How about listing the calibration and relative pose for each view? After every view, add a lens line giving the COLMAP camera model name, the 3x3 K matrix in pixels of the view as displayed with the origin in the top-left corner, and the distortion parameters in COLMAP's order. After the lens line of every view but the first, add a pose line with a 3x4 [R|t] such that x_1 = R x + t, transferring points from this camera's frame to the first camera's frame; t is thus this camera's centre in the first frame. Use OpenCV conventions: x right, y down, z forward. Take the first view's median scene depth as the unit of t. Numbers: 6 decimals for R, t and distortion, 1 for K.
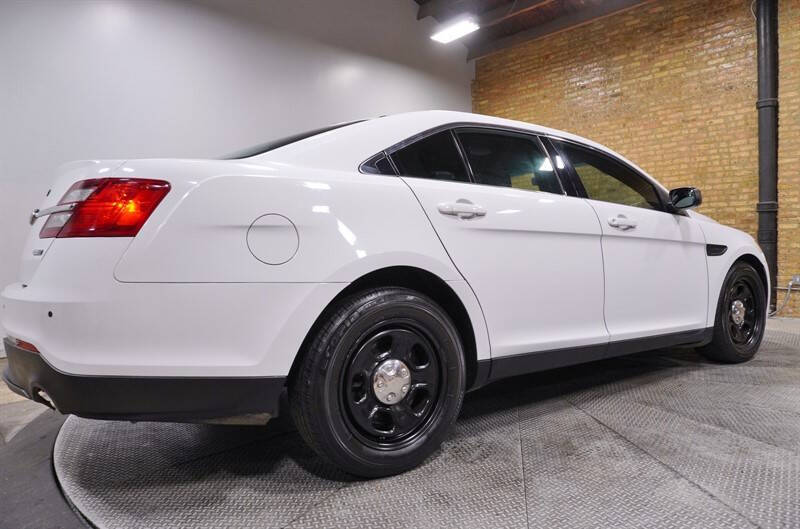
lens RADIAL K [[527.2, 0, 407.7], [0, 527.2, 265.1], [0, 0, 1]] dist [-0.046866, 0.031249]
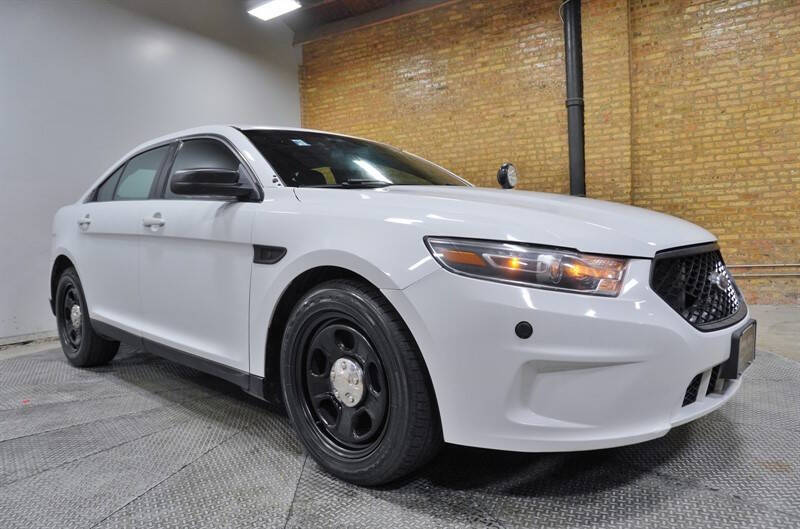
lens RADIAL K [[526.6, 0, 401.2], [0, 526.6, 263.3], [0, 0, 1]] dist [-0.033338, 0.018856]
pose [[0.960046, -0.028740, 0.278363, 0.038293], [0.027564, 0.999587, 0.008139, 0.000550], [-0.278482, -0.000142, 0.960441, 0.060309]]
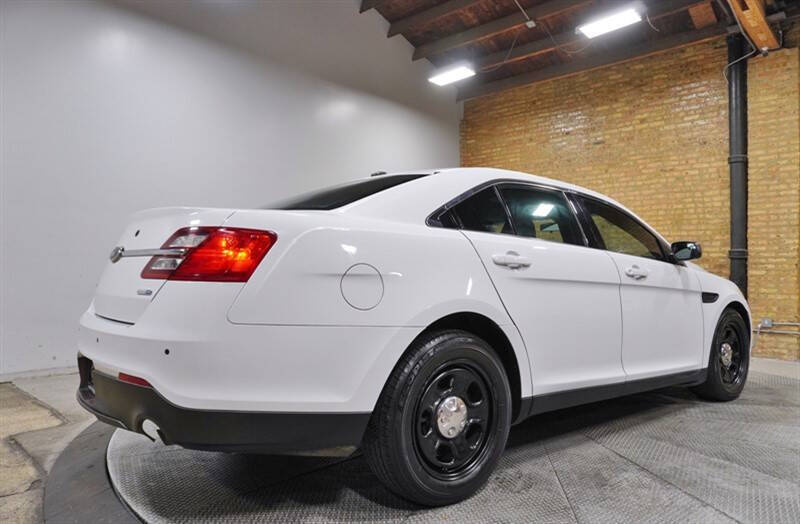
lens RADIAL K [[527.2, 0, 406.3], [0, 527.2, 266.1], [0, 0, 1]] dist [-0.046866, 0.031249]
pose [[0.997273, 0.033640, 0.065695, -0.063603], [-0.030382, 0.998288, -0.049980, -0.010667], [-0.067264, 0.047848, 0.996587, -0.030321]]
